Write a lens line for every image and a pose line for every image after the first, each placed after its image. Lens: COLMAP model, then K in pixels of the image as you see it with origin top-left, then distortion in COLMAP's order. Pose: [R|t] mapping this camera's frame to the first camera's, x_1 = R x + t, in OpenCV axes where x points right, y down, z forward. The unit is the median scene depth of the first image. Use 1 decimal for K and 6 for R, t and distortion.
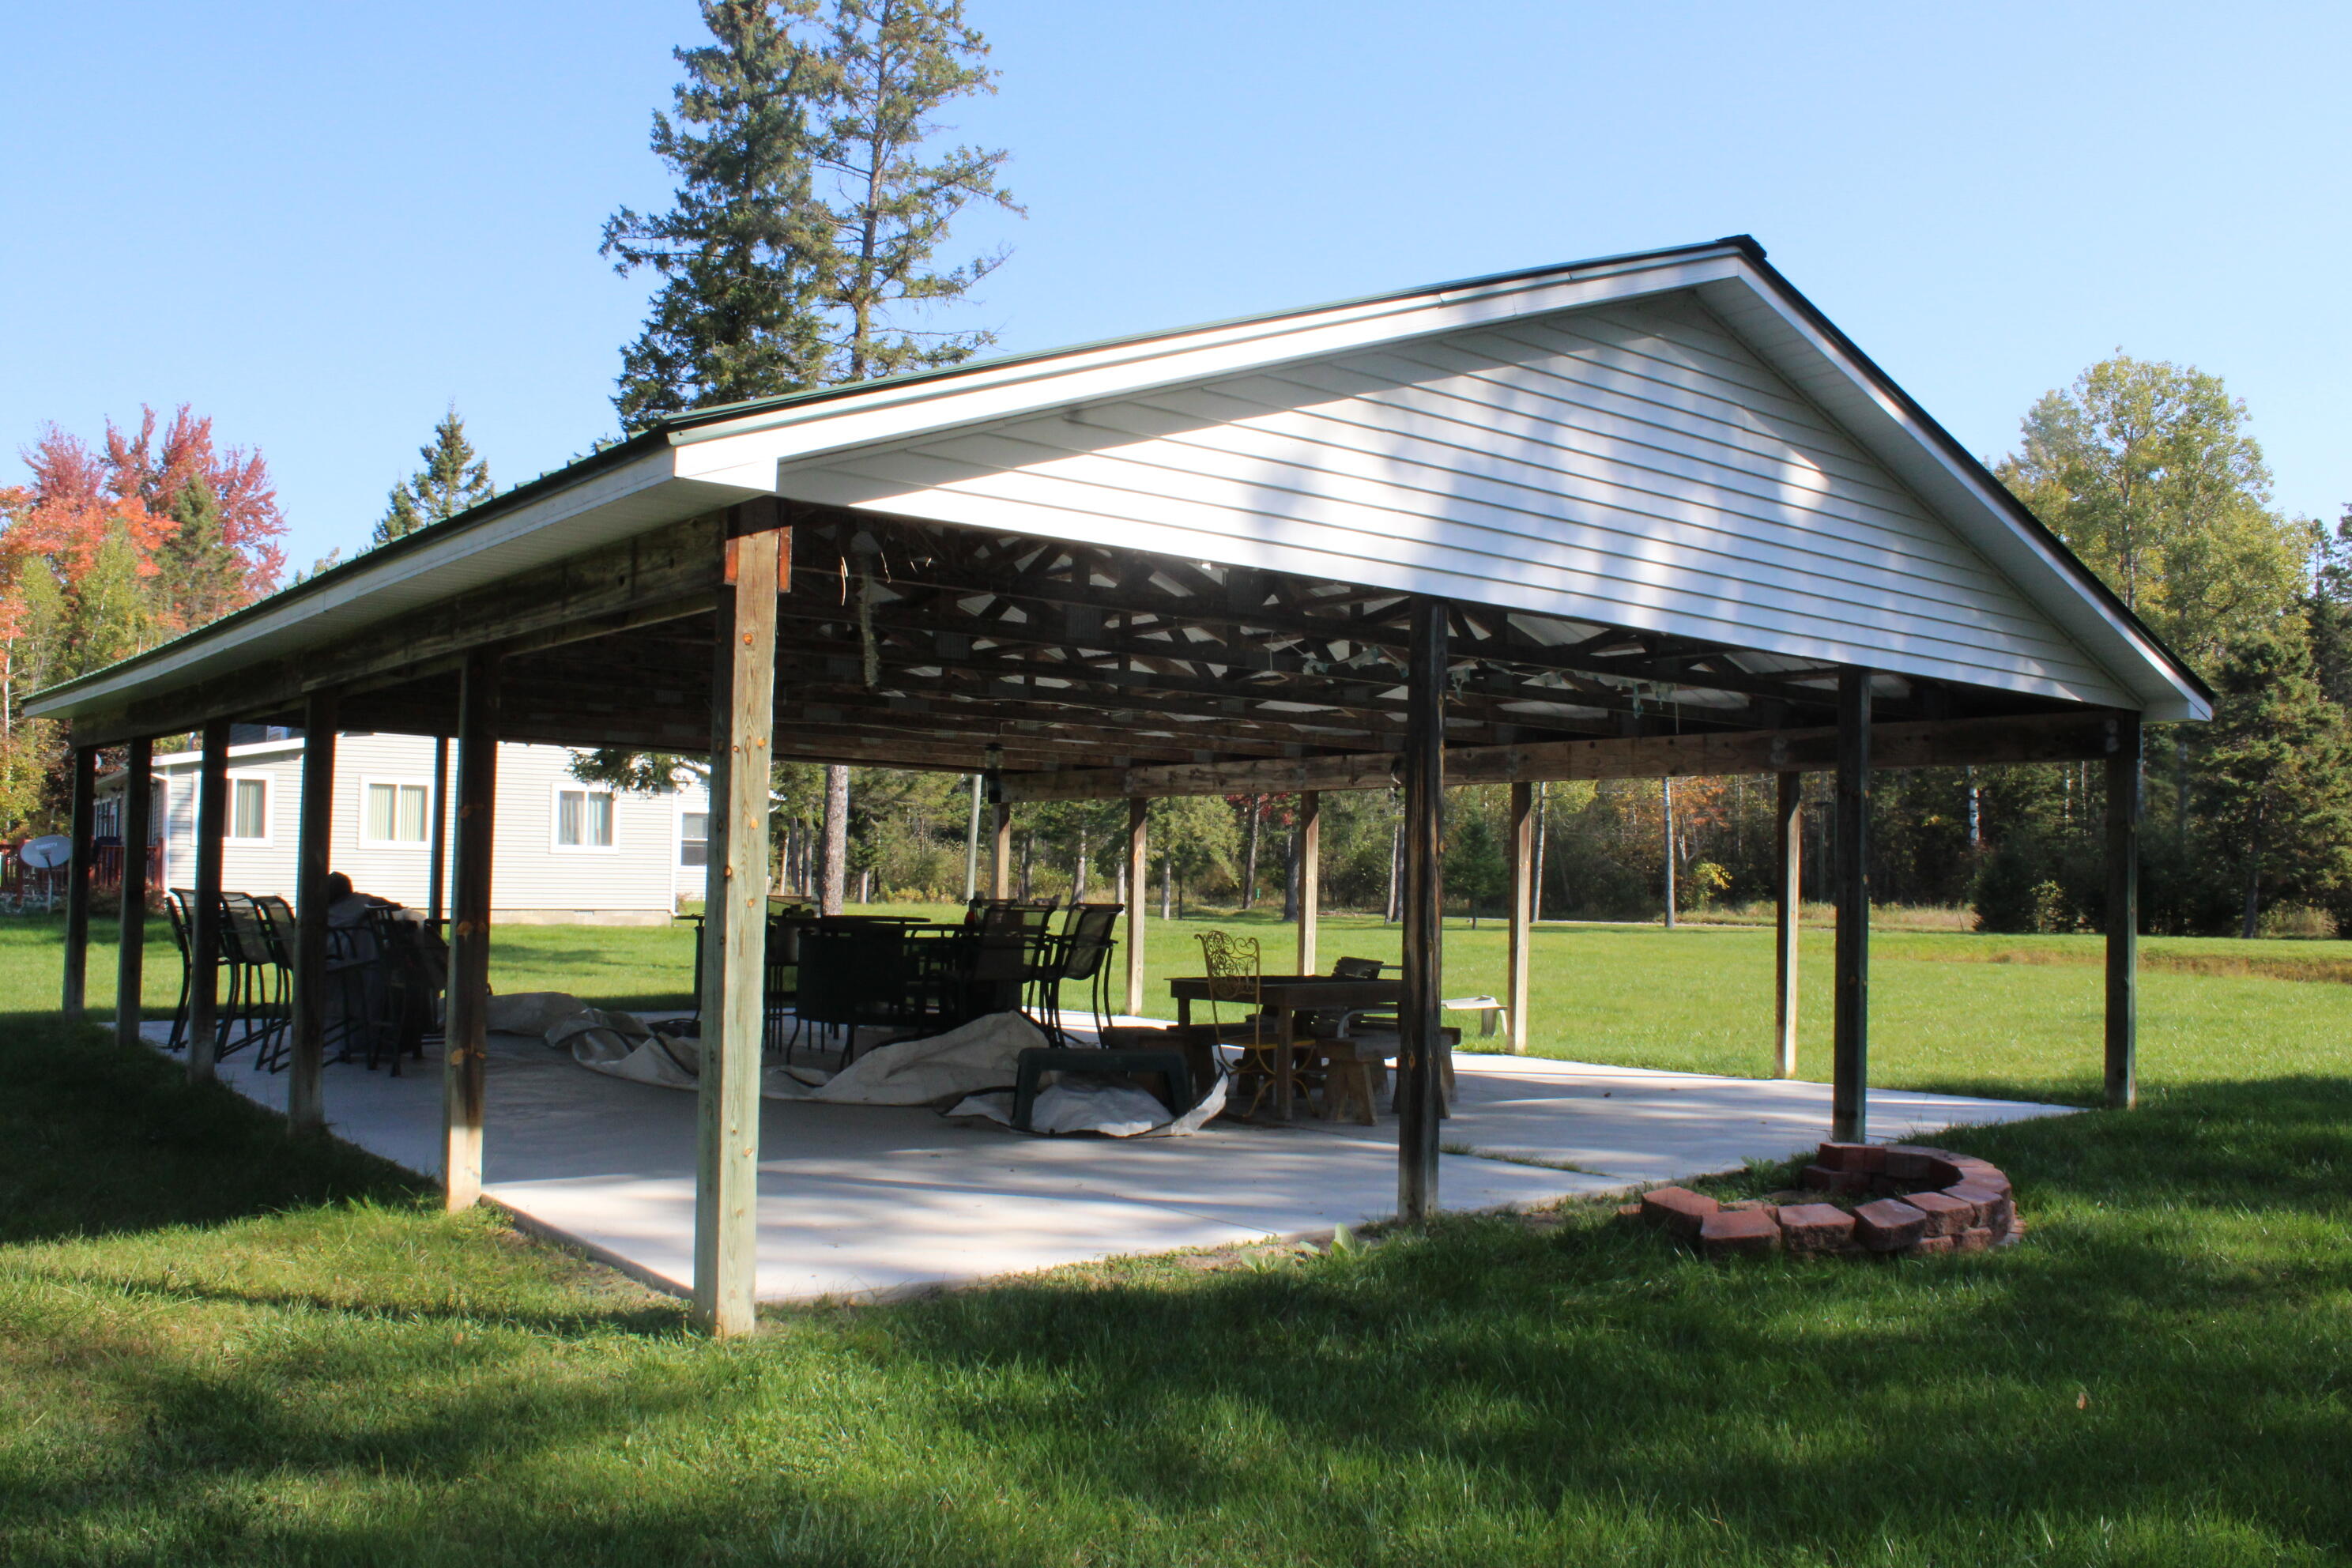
lens RADIAL K [[1984.1, 0, 1176.0], [0, 1984.1, 784.0], [0, 0, 1]] dist [-0.161527, 0.166859]
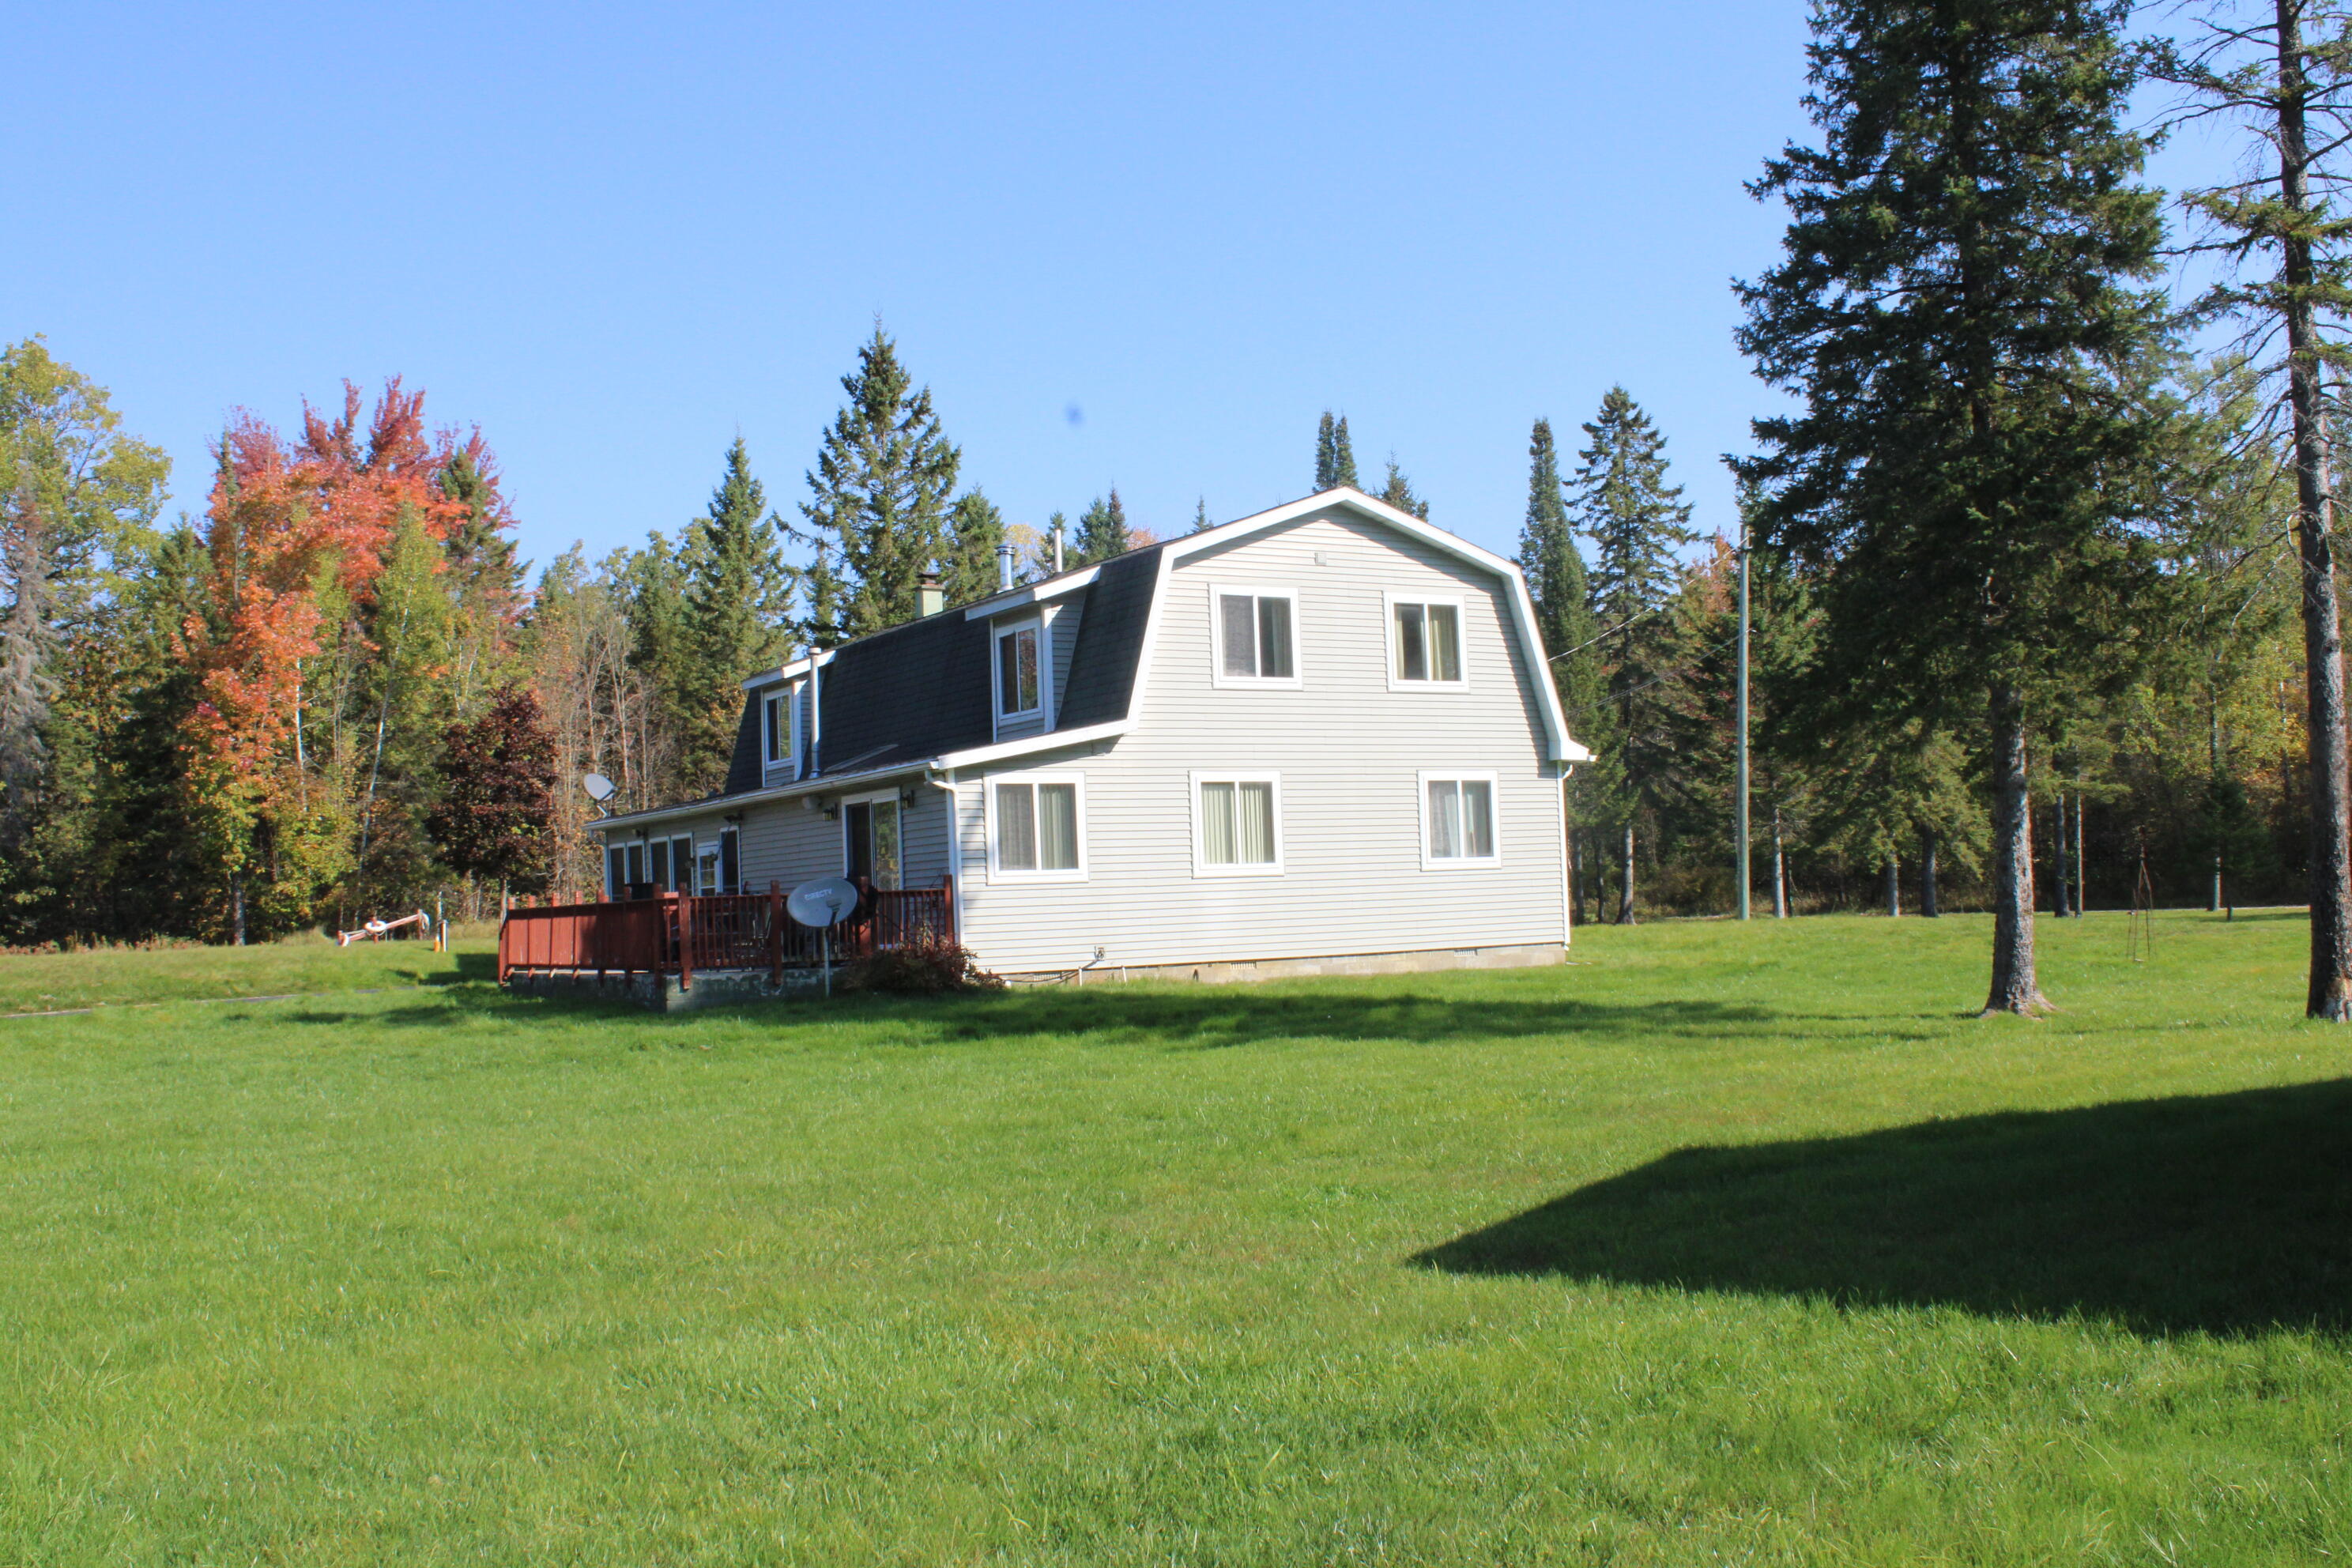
lens RADIAL K [[2246.3, 0, 1176.0], [0, 2246.3, 784.0], [0, 0, 1]] dist [-0.060304, 0.003427]
pose [[0.996020, -0.055901, -0.069421, -0.195001], [0.055628, 0.998434, -0.005870, 0.002364], [0.069641, 0.001985, 0.997570, 0.107159]]
